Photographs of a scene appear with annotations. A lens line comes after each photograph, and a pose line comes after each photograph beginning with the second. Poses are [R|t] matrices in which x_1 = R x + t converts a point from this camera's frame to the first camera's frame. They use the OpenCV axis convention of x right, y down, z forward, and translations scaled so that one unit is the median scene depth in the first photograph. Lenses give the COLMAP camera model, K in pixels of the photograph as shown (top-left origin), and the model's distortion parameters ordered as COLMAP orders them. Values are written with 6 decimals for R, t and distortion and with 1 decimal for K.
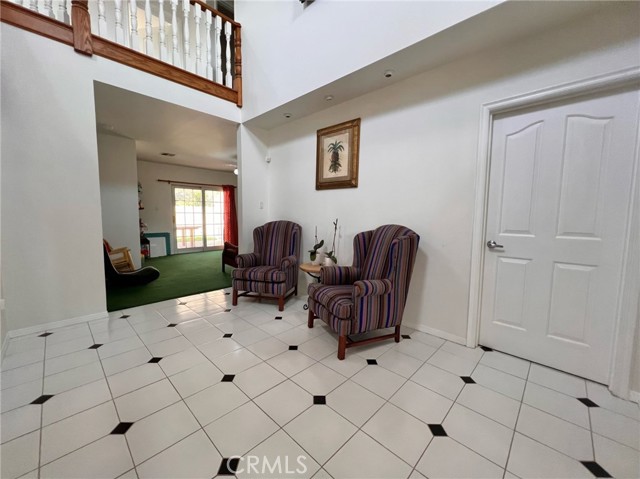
lens RADIAL K [[257.7, 0, 316.6], [0, 257.7, 237.0], [0, 0, 1]] dist [0.003788, -0.000009]
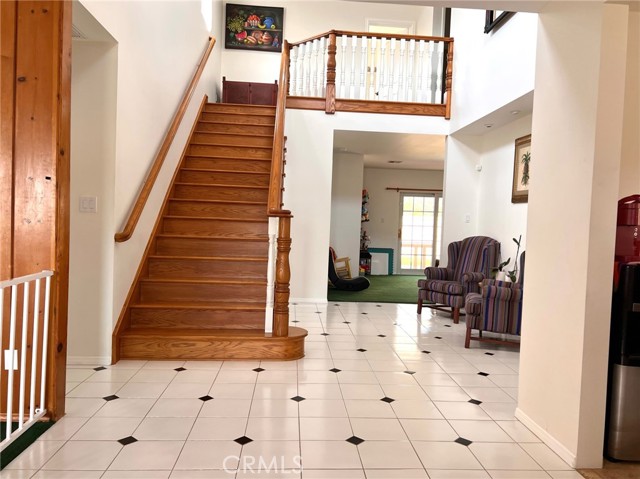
lens RADIAL K [[484.1, 0, 320.6], [0, 484.1, 238.6], [0, 0, 1]] dist [-0.000542, 0.000055]
pose [[0.741236, 0.039740, -0.670067, 0.593579], [-0.088013, 0.995382, -0.038327, 0.060371], [0.665450, 0.087383, 0.741310, -0.644487]]
